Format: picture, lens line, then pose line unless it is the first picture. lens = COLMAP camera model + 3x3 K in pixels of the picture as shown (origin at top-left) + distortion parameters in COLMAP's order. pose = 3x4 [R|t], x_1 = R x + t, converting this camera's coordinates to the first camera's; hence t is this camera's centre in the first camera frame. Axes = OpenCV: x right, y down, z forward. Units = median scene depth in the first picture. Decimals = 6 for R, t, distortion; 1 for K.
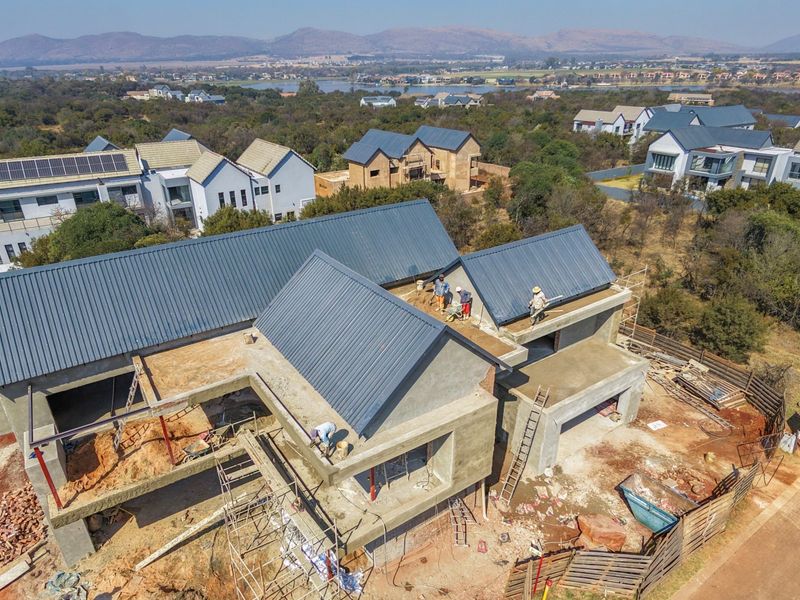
lens RADIAL K [[516.5, 0, 404.0], [0, 516.5, 307.8], [0, 0, 1]] dist [-0.003832, -0.001897]
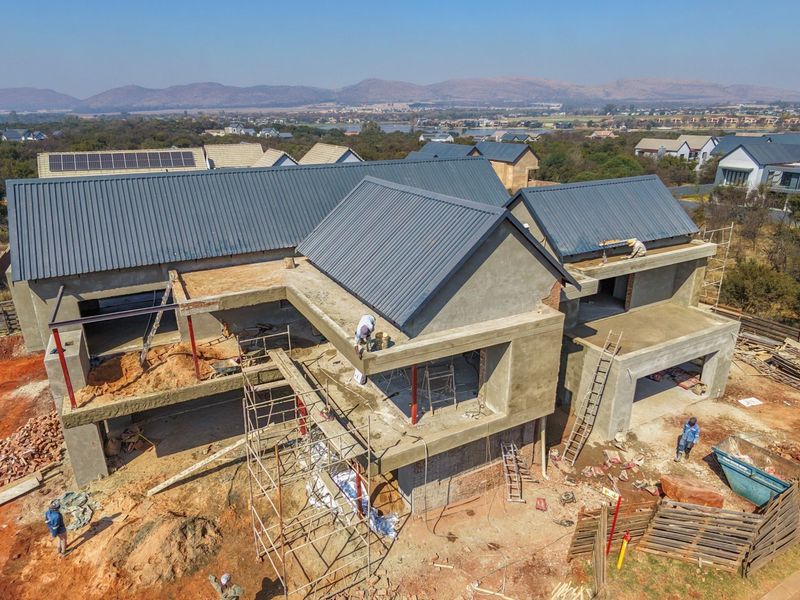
lens RADIAL K [[516.5, 0, 402.2], [0, 516.5, 287.0], [0, 0, 1]] dist [-0.003832, -0.001897]
pose [[0.993878, 0.036881, -0.104141, 0.001187], [-0.048314, 0.992813, -0.109488, 0.207263], [0.099355, 0.113849, 0.988518, 0.104687]]
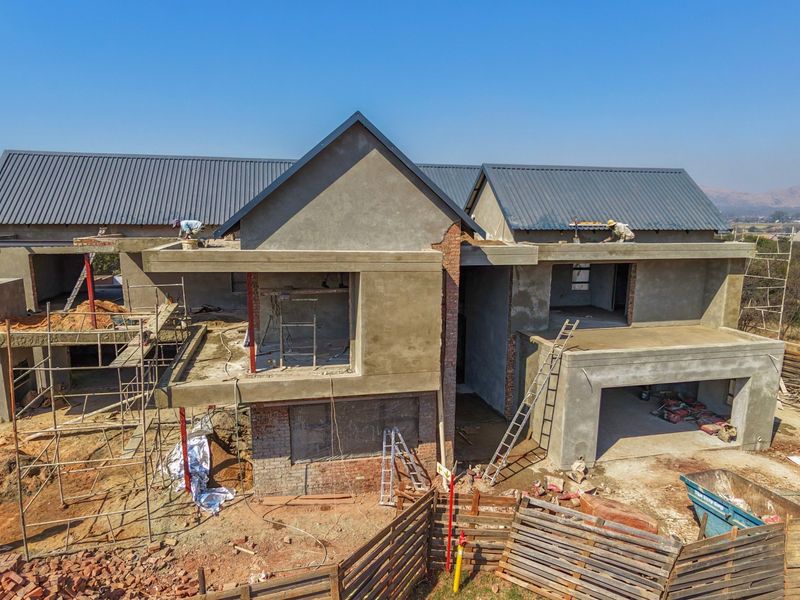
lens RADIAL K [[516.5, 0, 398.7], [0, 516.5, 302.1], [0, 0, 1]] dist [-0.003832, -0.001897]
pose [[0.929425, 0.075878, -0.361125, 0.327094], [-0.170678, 0.956054, -0.238390, 0.355953], [0.327166, 0.283201, 0.901532, 0.334738]]
